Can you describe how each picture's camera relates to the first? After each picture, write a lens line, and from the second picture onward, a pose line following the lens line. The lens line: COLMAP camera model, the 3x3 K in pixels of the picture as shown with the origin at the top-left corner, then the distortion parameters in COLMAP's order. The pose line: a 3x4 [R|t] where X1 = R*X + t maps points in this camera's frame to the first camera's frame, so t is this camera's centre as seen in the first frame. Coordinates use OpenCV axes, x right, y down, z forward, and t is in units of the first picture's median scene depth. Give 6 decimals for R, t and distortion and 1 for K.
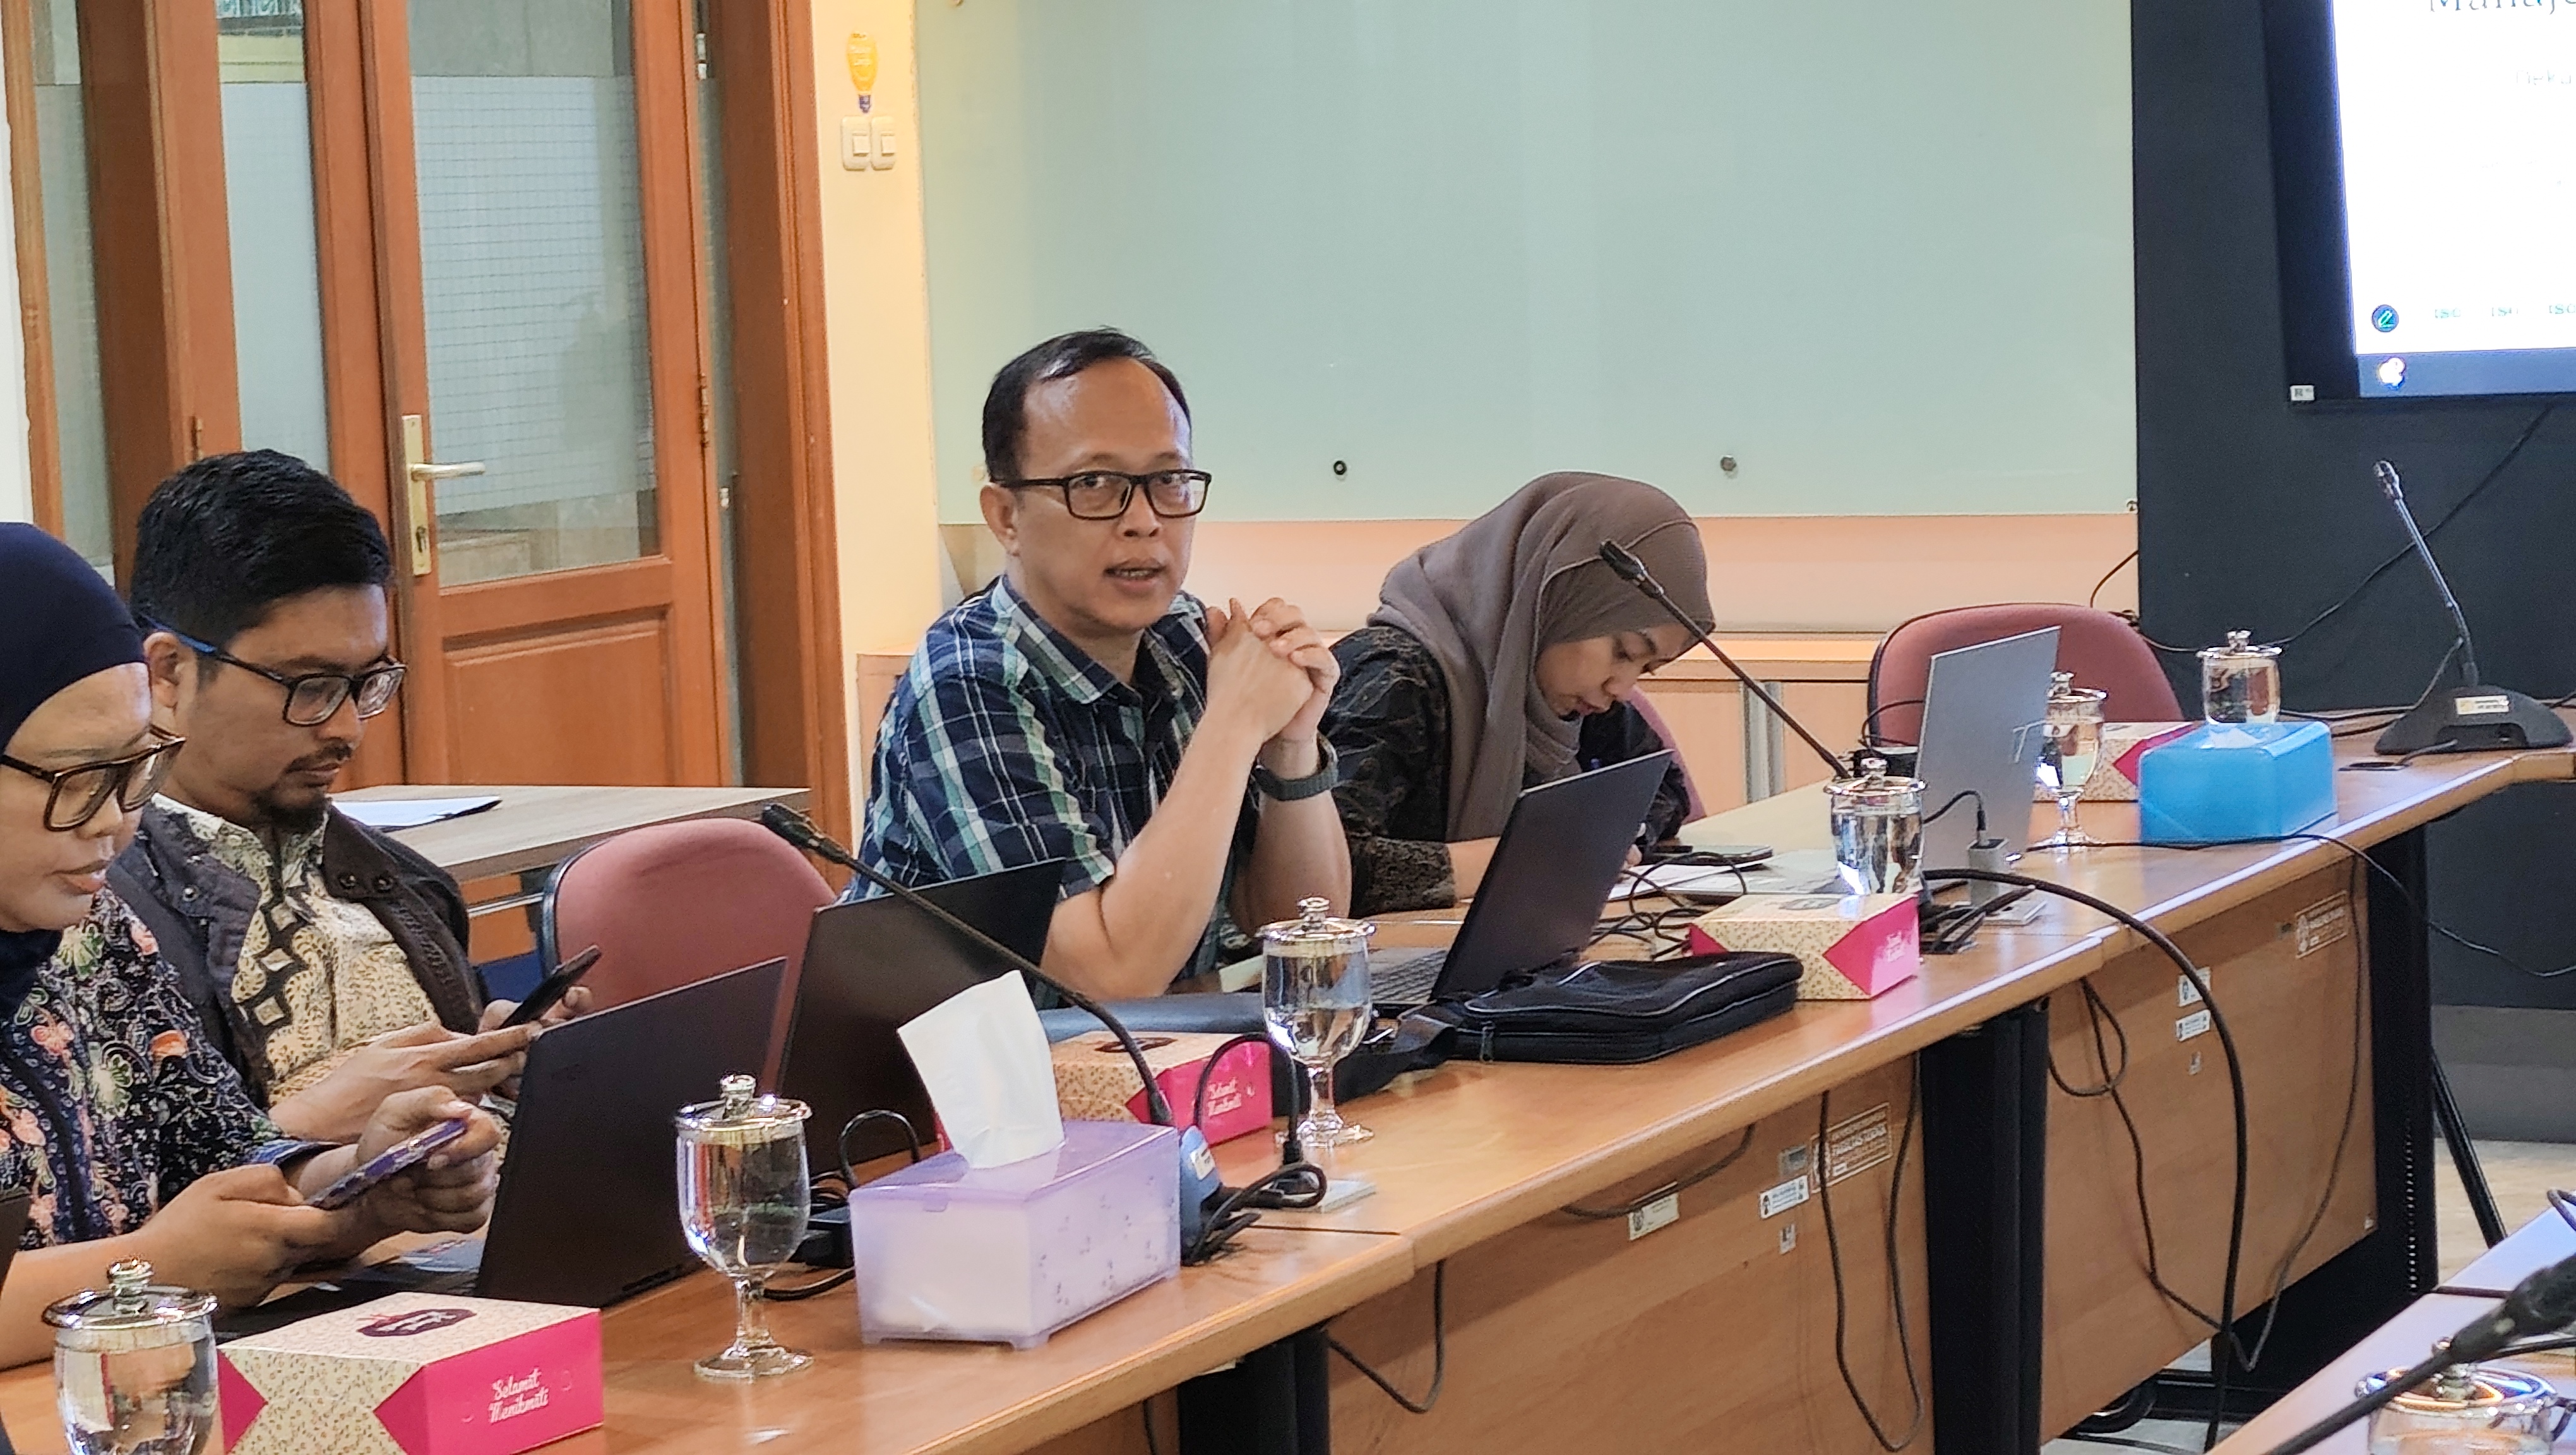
lens RADIAL K [[5705.1, 0, 1288.0], [0, 5705.1, 727.5], [0, 0, 1]] dist [0.091999, 0.293217]
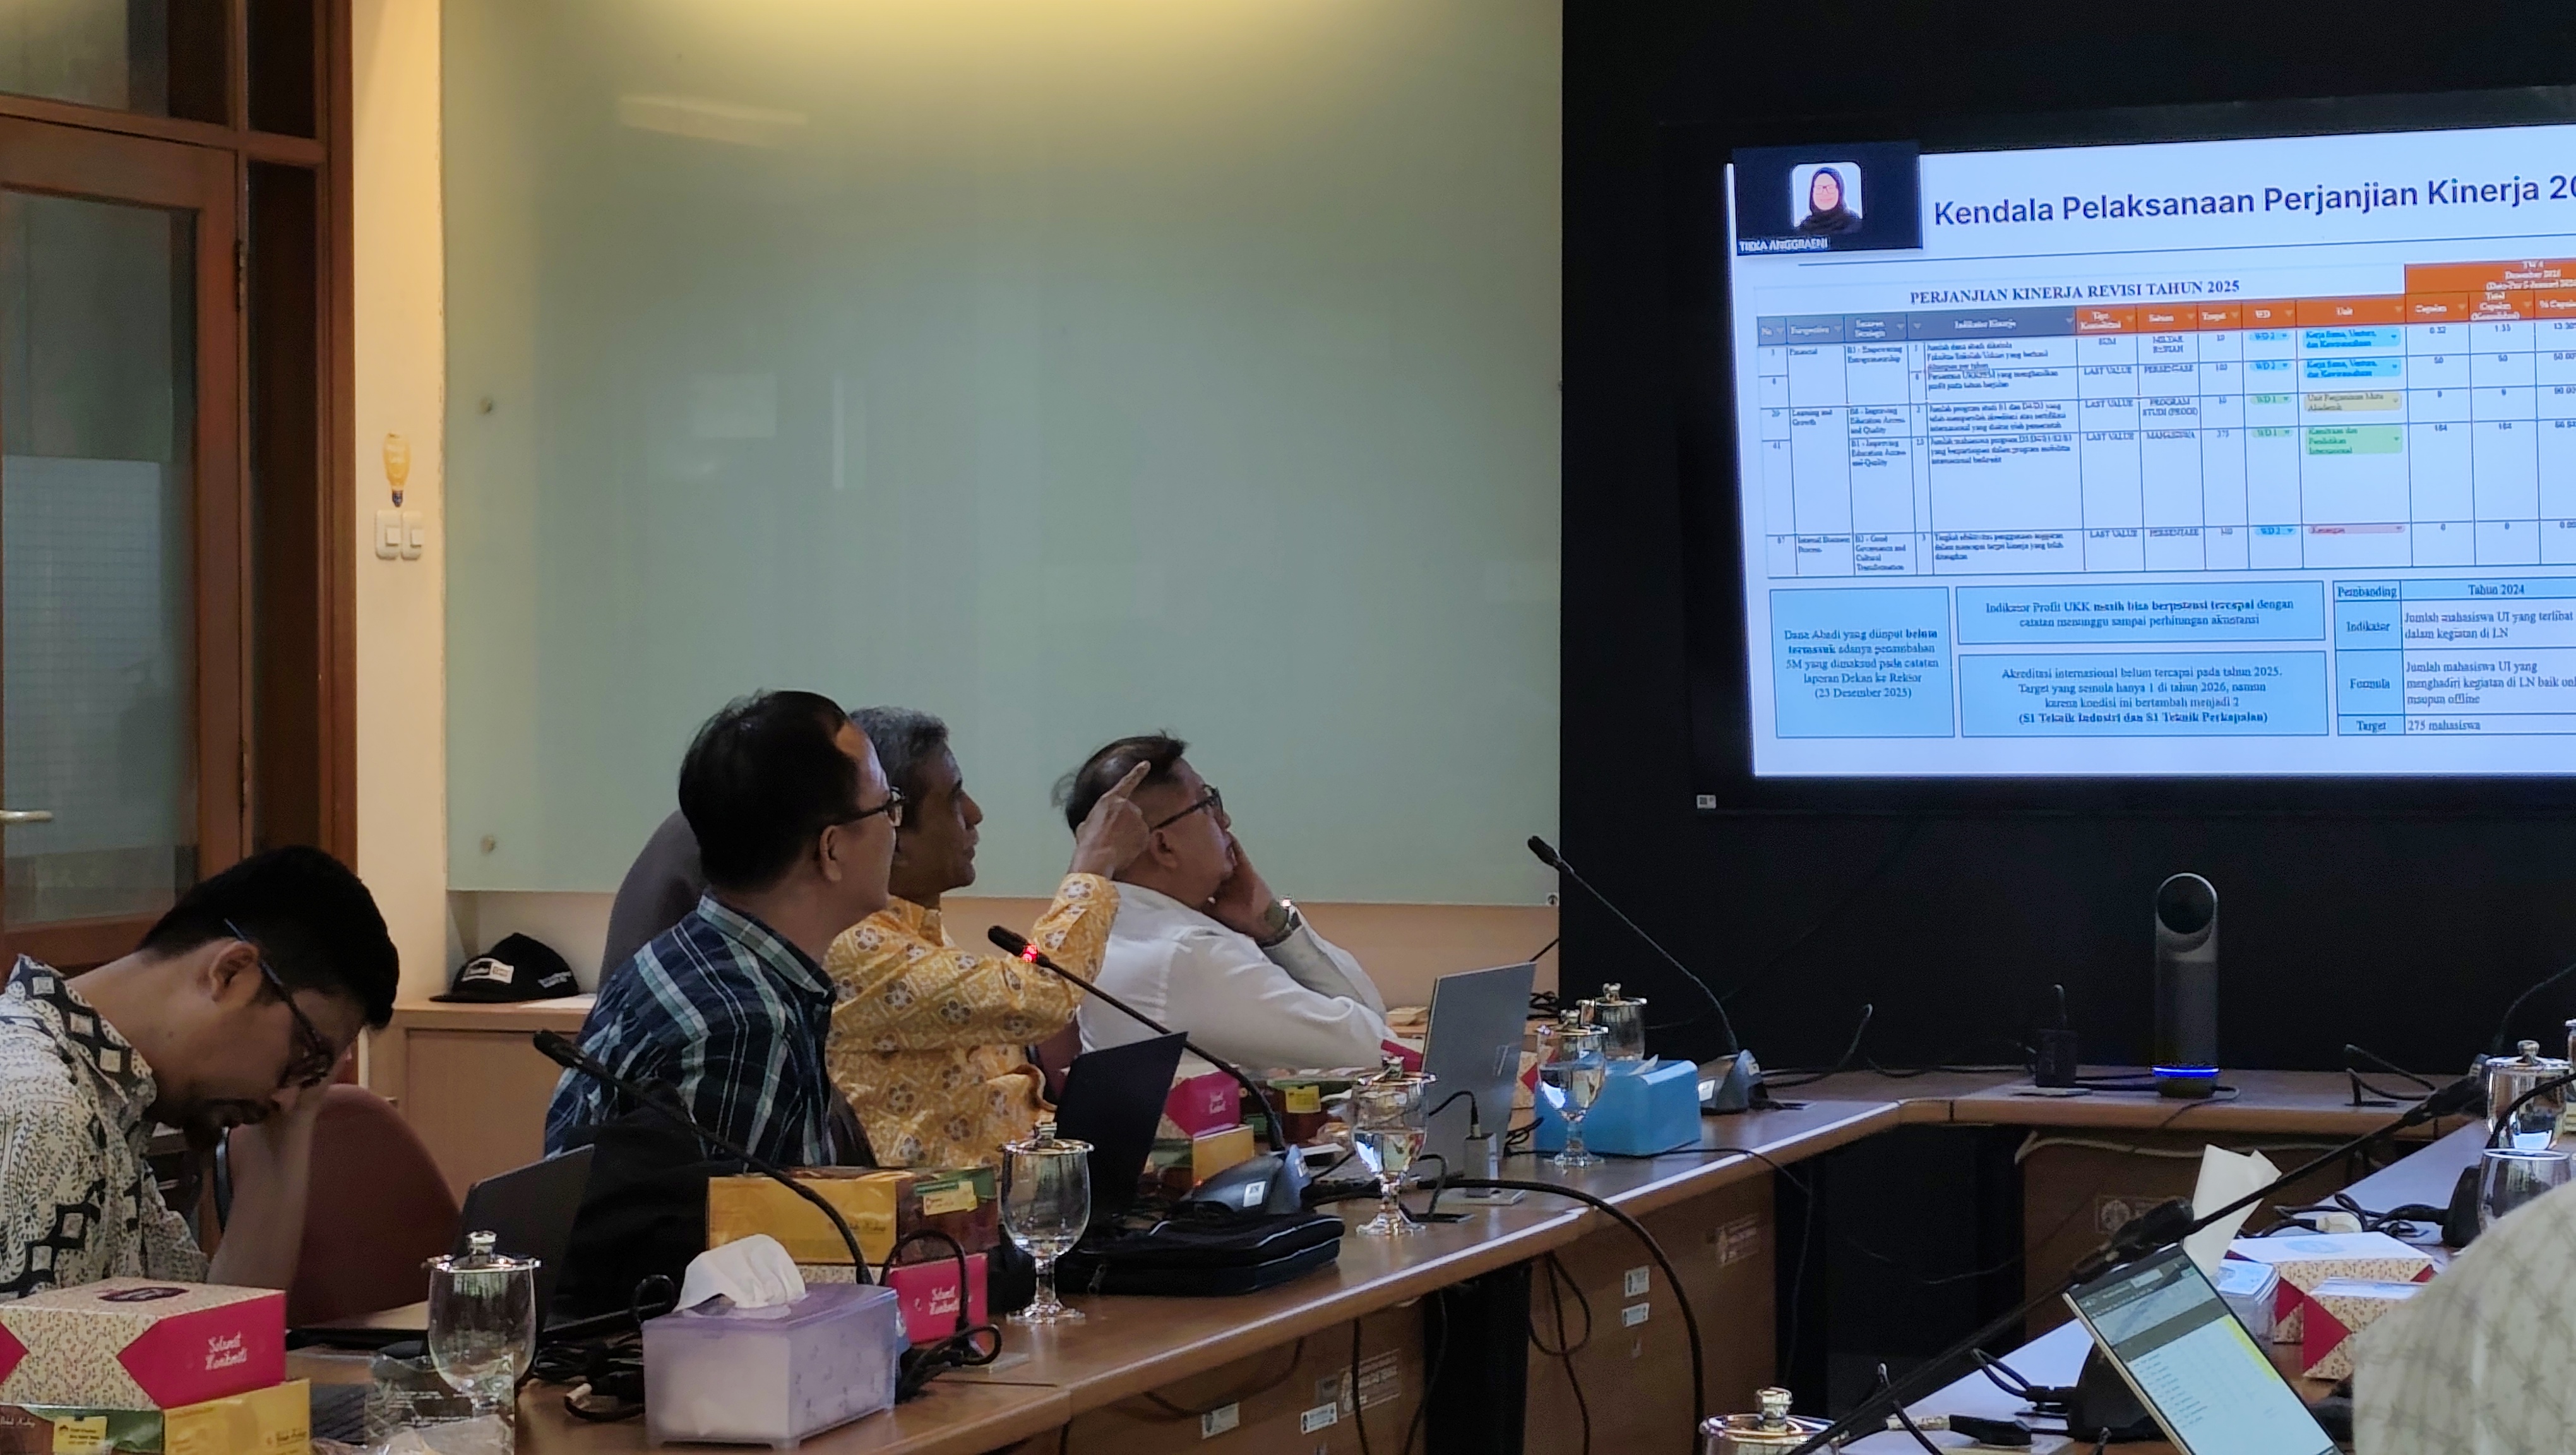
lens RADIAL K [[5683.9, 0, 1288.0], [0, 5683.9, 727.5], [0, 0, 1]] dist [0.033902, 0.010354]
pose [[0.992913, 0.035187, 0.113518, -0.031911], [-0.026220, 0.996487, -0.079540, 0.018079], [-0.115917, 0.076000, 0.990347, -0.098412]]
